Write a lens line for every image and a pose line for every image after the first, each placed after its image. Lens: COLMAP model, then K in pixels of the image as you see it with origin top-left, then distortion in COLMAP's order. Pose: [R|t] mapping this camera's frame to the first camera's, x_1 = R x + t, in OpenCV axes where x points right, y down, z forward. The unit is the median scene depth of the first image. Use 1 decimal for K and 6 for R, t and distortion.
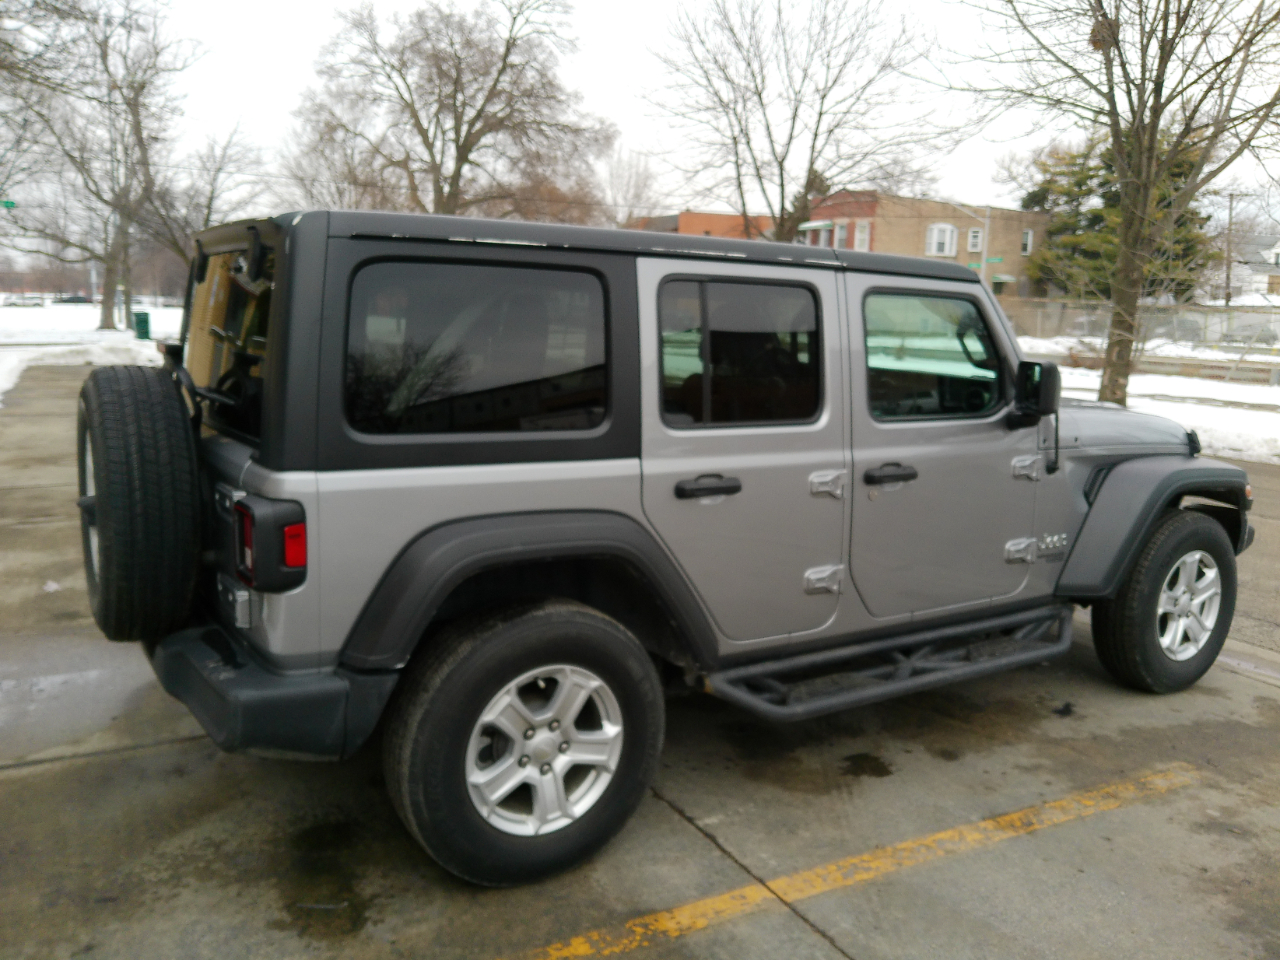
lens RADIAL K [[1047.6, 0, 646.6], [0, 1047.6, 479.9], [0, 0, 1]] dist [0.080384, -0.191705]
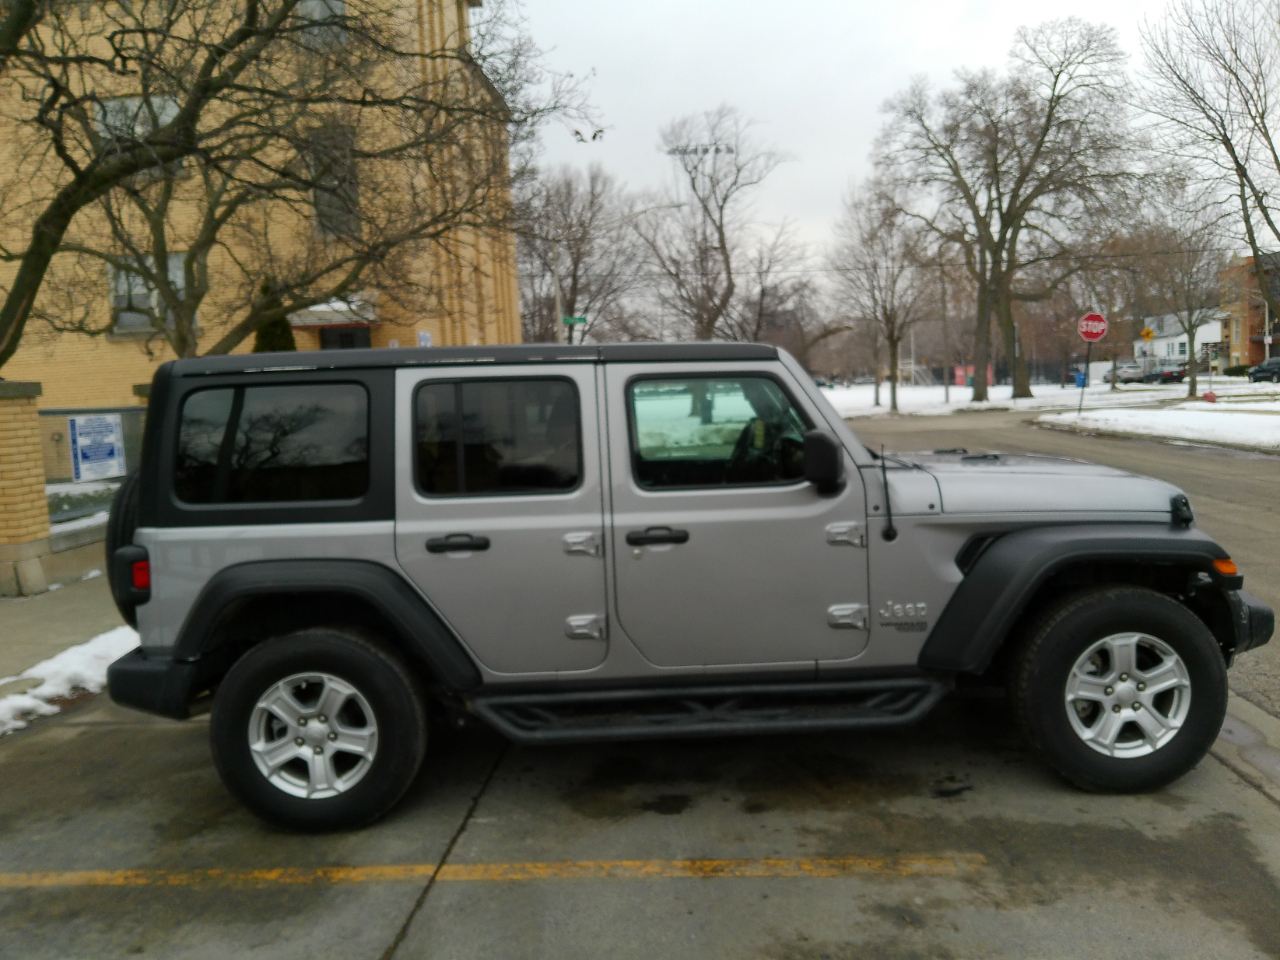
lens RADIAL K [[1047.6, 0, 646.6], [0, 1047.6, 479.9], [0, 0, 1]] dist [0.080384, -0.191705]
pose [[0.849109, -0.016988, -0.527944, 0.702137], [-0.018728, 0.997886, -0.062230, 0.002933], [0.527886, 0.062728, 0.846996, 0.036992]]
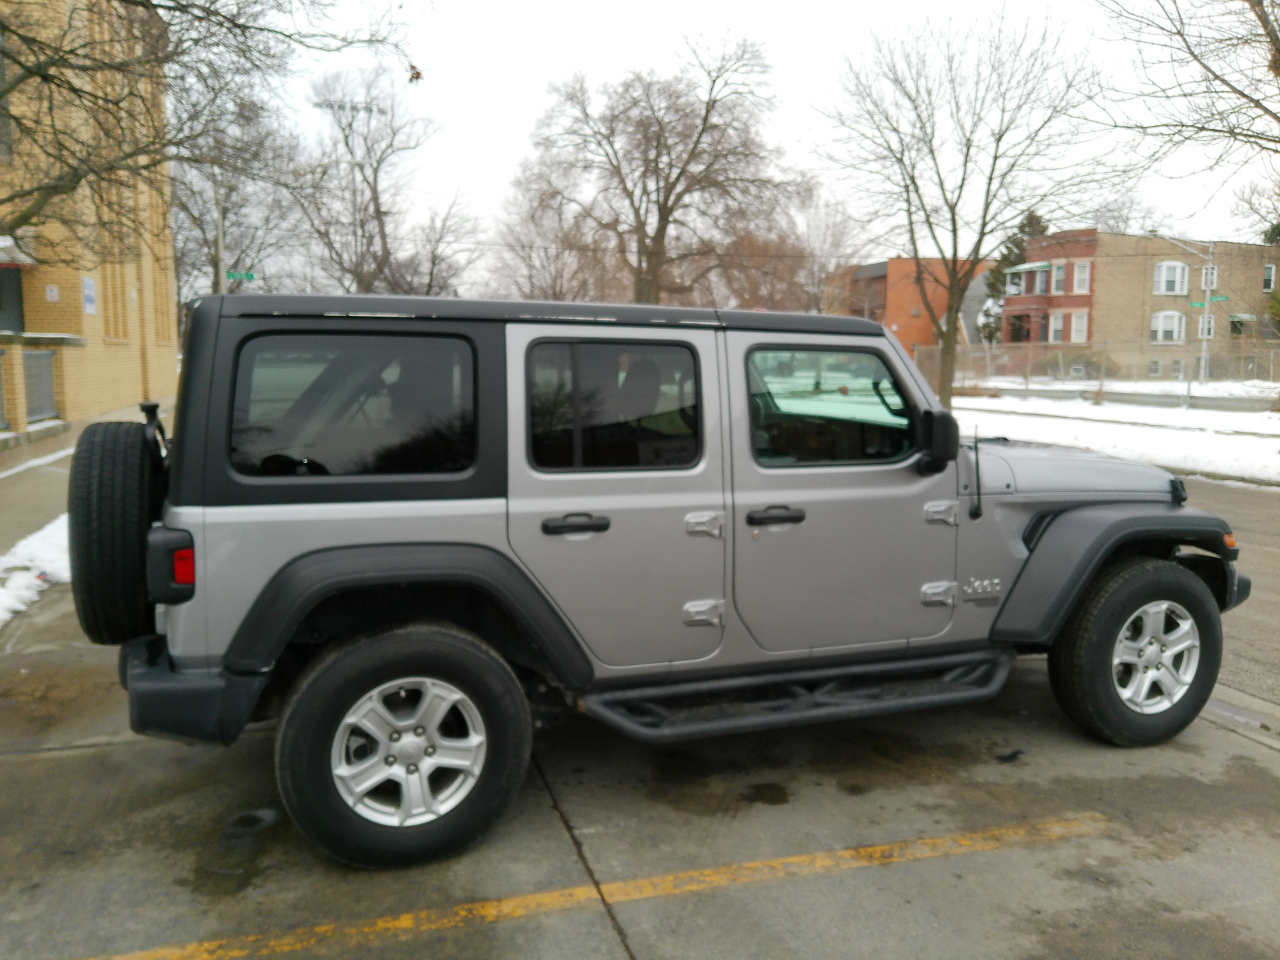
lens RADIAL K [[1047.6, 0, 646.6], [0, 1047.6, 479.9], [0, 0, 1]] dist [0.080384, -0.191705]
pose [[0.978743, 0.002725, -0.205073, 0.277280], [-0.012345, 0.998881, -0.045650, 0.006755], [0.204719, 0.047211, 0.977682, -0.061202]]
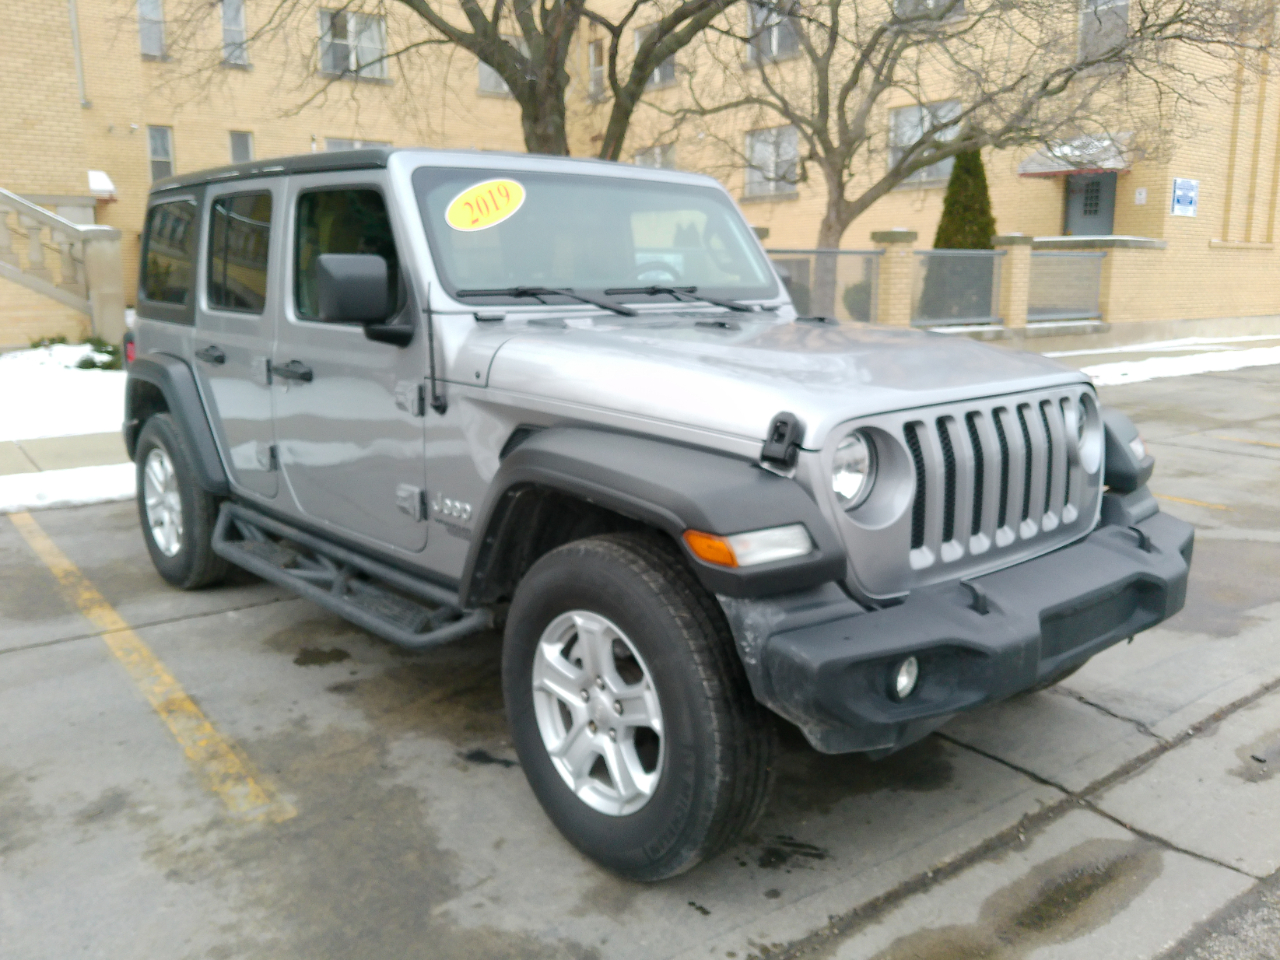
lens RADIAL K [[1047.6, 0, 646.6], [0, 1047.6, 479.9], [0, 0, 1]] dist [0.080384, -0.191705]
pose [[0.166351, 0.168801, -0.971511, 1.125500], [-0.155514, 0.977400, 0.143196, -0.087953], [0.973726, 0.127263, 0.188842, 0.994851]]
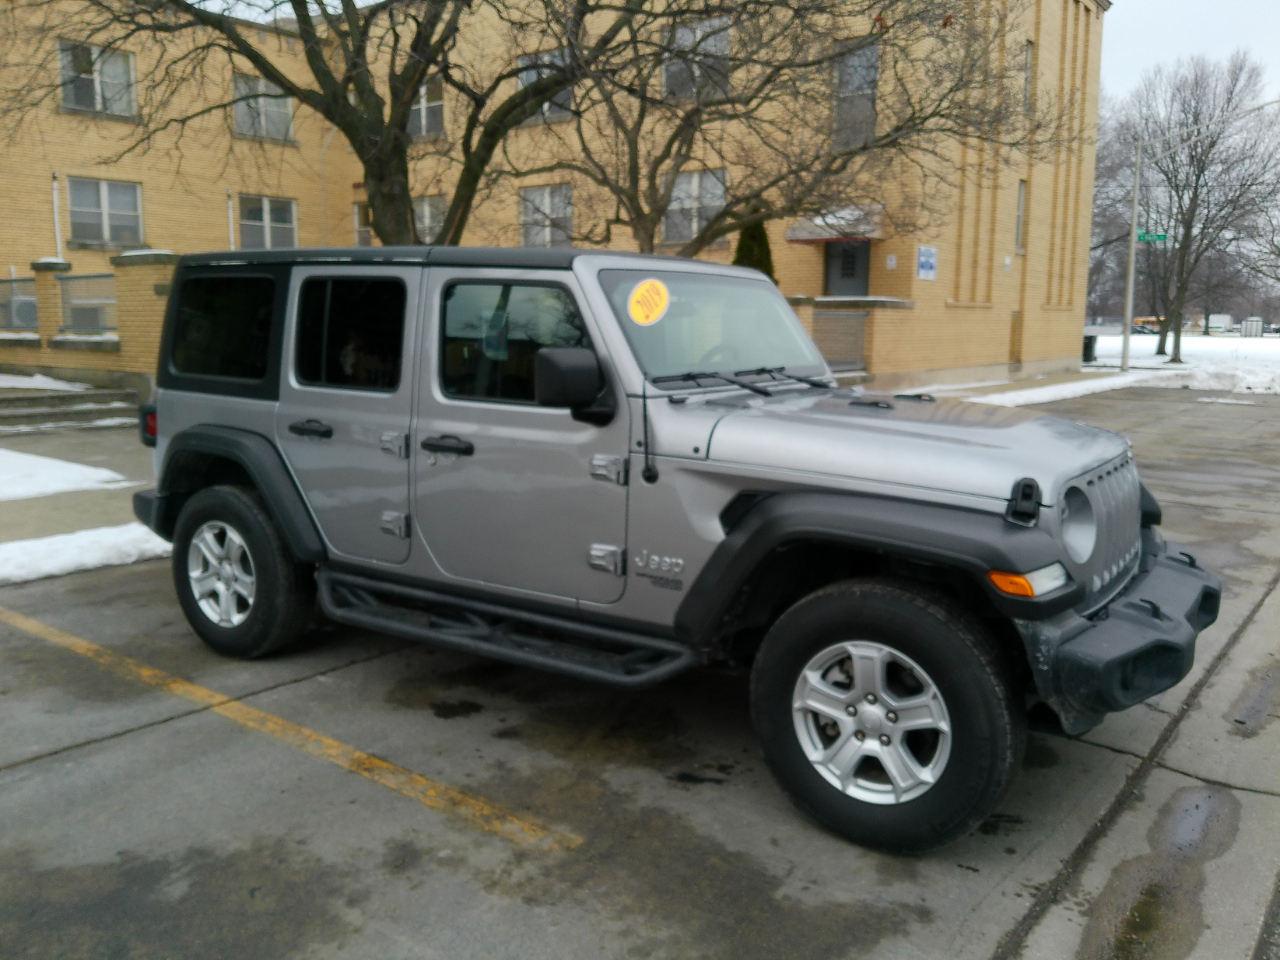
lens RADIAL K [[1043.9, 0, 648.0], [0, 1043.9, 484.0], [0, 0, 1]] dist [0.084783, -0.197749]
pose [[0.413621, 0.123946, -0.901973, 1.145062], [-0.147903, 0.986678, 0.067762, -0.061823], [0.898355, 0.105377, 0.426443, 0.623191]]
